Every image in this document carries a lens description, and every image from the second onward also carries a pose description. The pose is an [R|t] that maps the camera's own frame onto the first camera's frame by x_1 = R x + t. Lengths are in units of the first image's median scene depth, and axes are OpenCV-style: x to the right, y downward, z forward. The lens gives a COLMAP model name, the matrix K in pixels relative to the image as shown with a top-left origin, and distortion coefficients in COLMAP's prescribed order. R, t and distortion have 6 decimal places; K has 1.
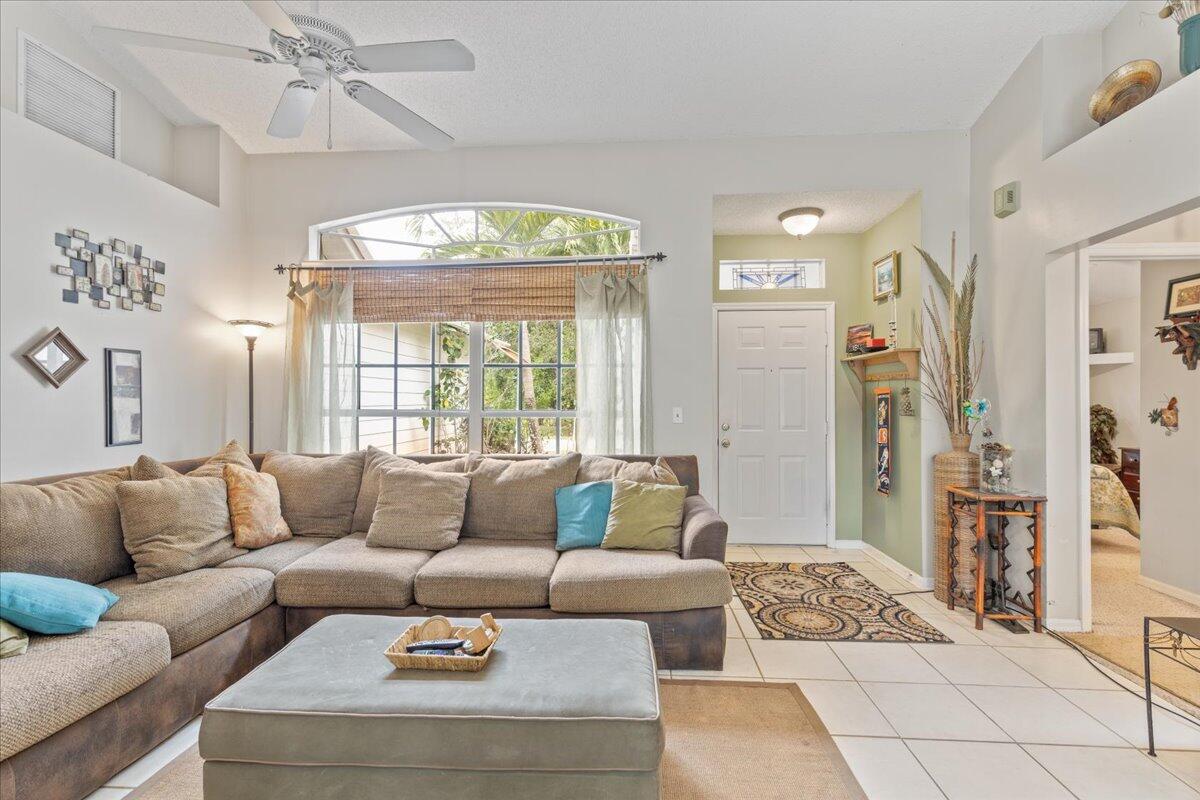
lens RADIAL K [[537.6, 0, 603.0], [0, 537.6, 389.1], [0, 0, 1]] dist [-0.002340, -0.000649]
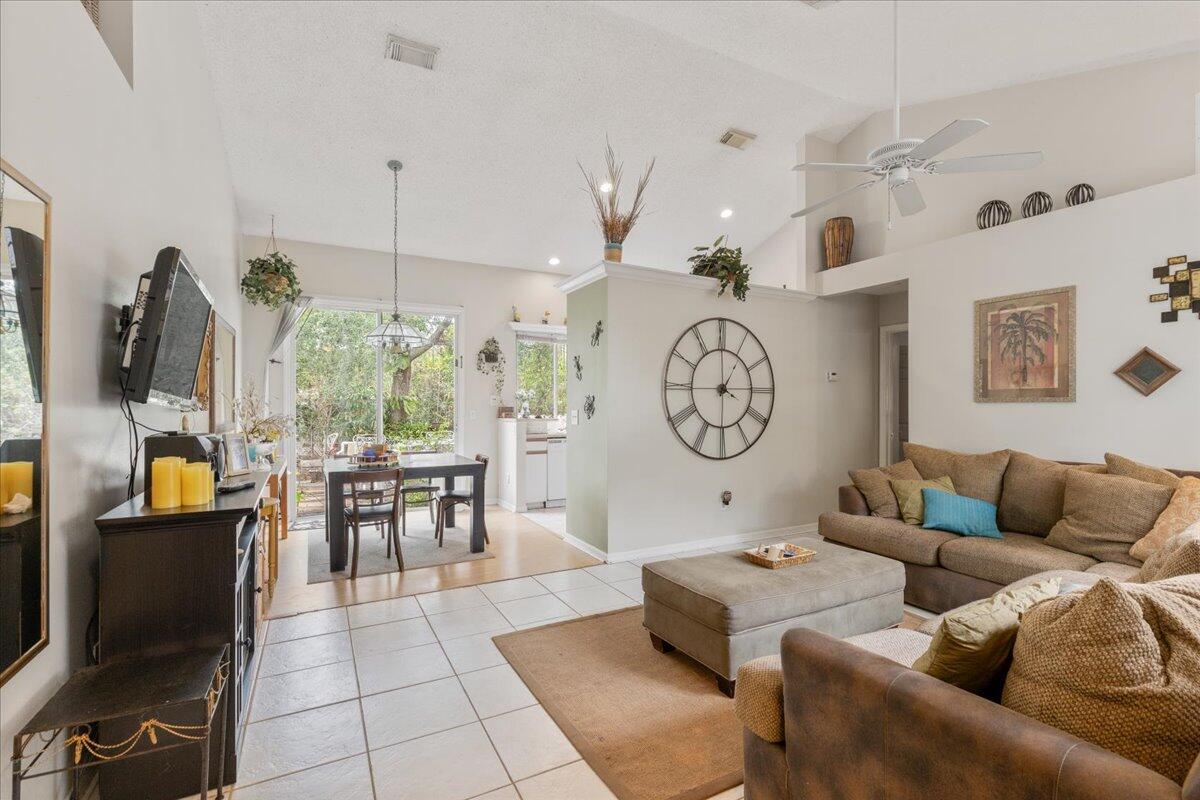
lens RADIAL K [[529.1, 0, 600.0], [0, 529.1, 400.0], [0, 0, 1]] dist [-0.000147, -0.000128]
pose [[-0.852166, -0.005512, -0.523242, 0.657301], [0.001764, 0.999909, -0.013406, 0.019979], [0.523268, -0.012348, -0.852079, 1.333805]]
